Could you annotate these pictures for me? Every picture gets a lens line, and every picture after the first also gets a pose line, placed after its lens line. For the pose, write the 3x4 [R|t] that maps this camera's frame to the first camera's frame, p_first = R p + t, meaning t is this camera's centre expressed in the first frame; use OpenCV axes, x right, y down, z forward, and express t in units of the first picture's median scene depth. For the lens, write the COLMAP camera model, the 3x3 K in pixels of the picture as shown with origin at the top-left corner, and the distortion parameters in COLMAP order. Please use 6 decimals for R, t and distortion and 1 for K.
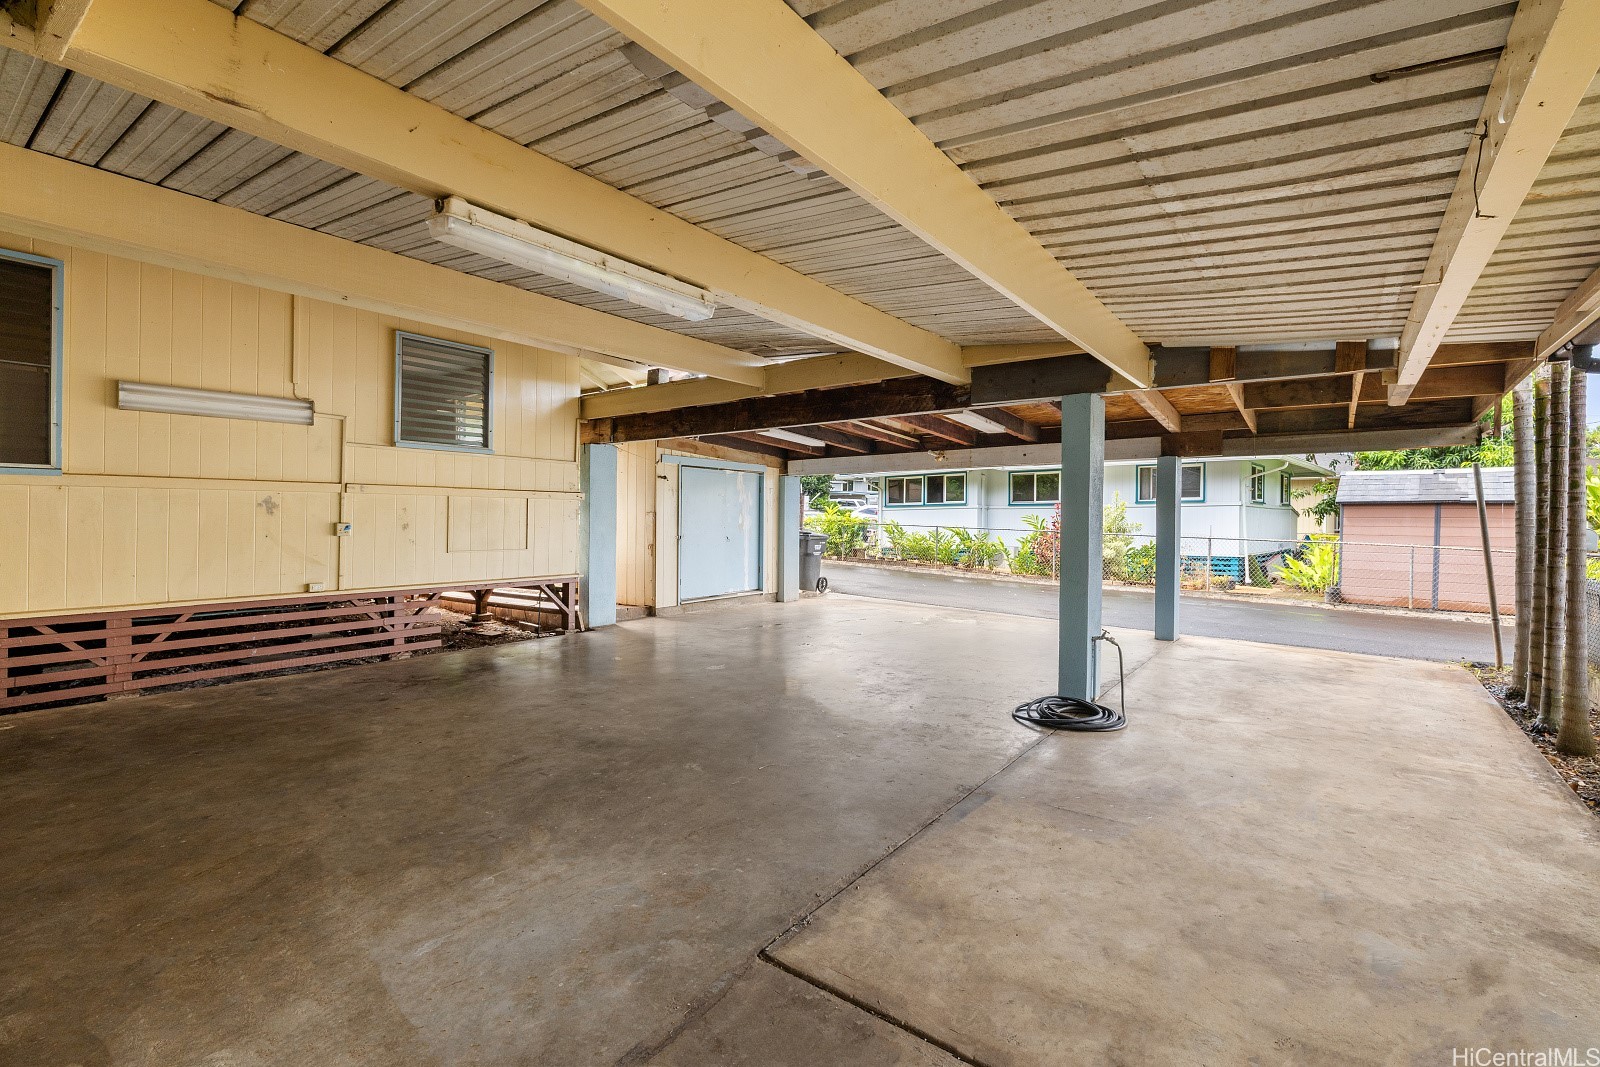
lens RADIAL K [[742.1, 0, 800.0], [0, 742.1, 533.5], [0, 0, 1]] dist [0.000269, -0.000007]
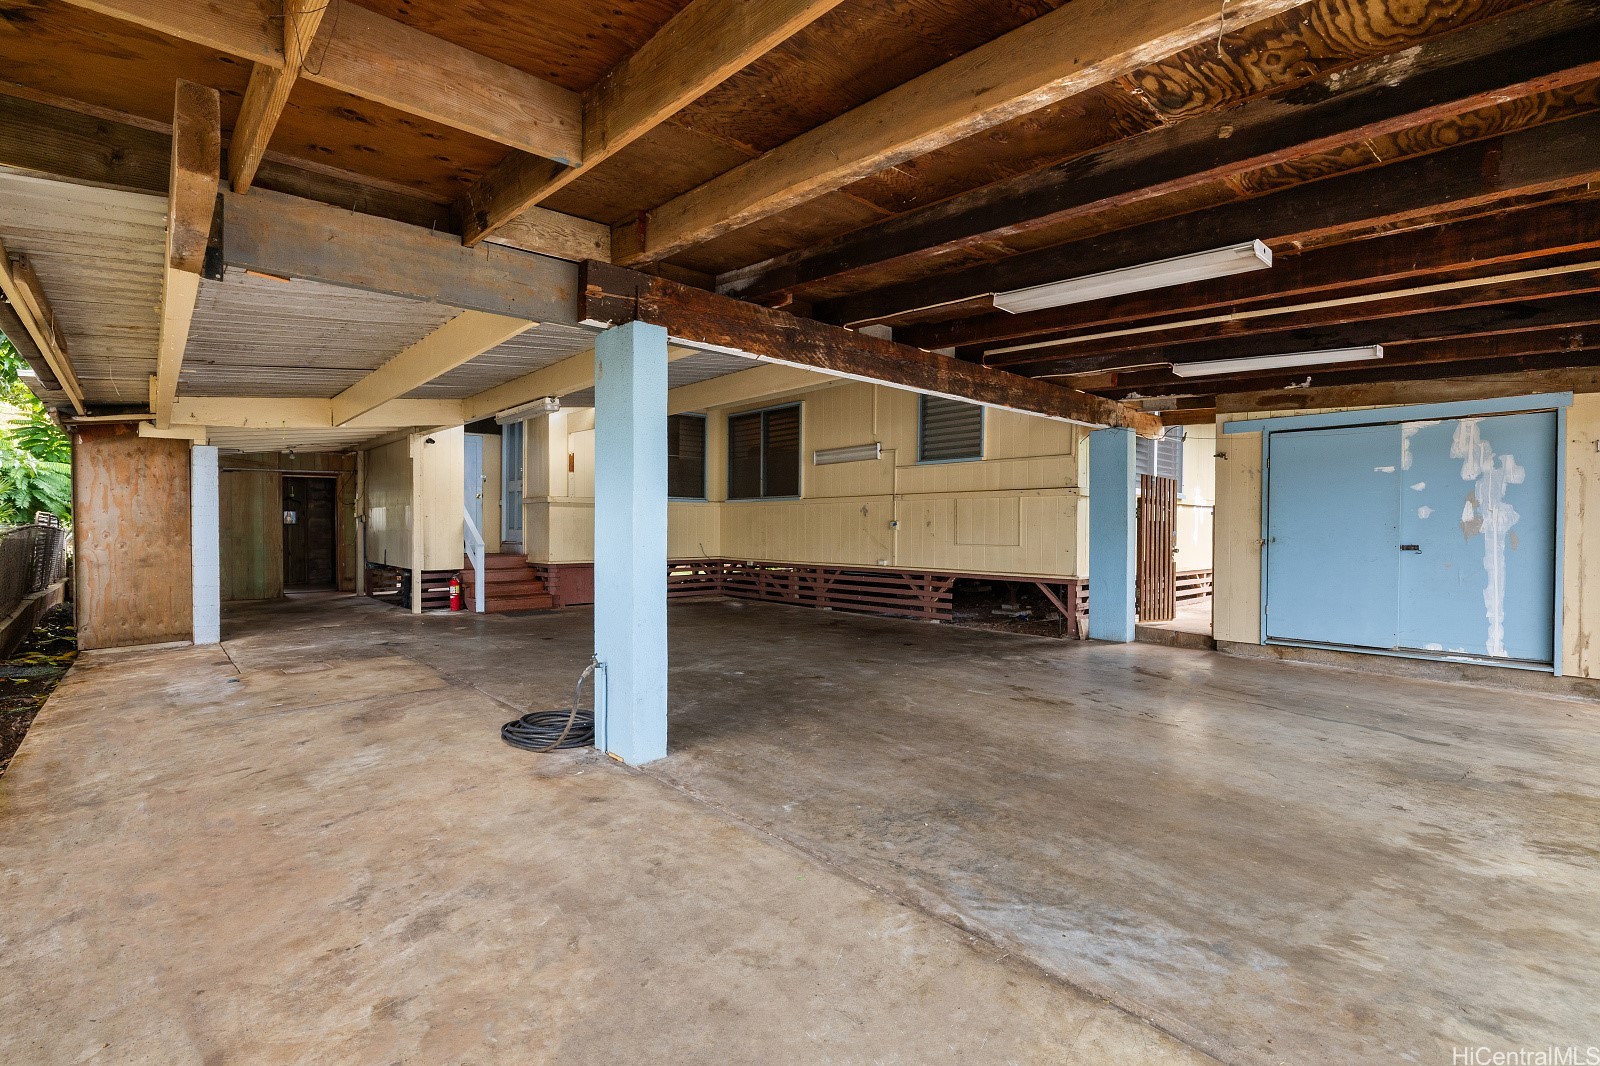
lens RADIAL K [[742.1, 0, 800.0], [0, 742.1, 533.0], [0, 0, 1]] dist [0.000269, -0.000007]
pose [[-0.205640, 0.025446, -0.978297, 0.871764], [-0.002176, 0.999648, 0.026458, -0.029543], [0.978625, 0.007570, -0.205512, 1.117041]]
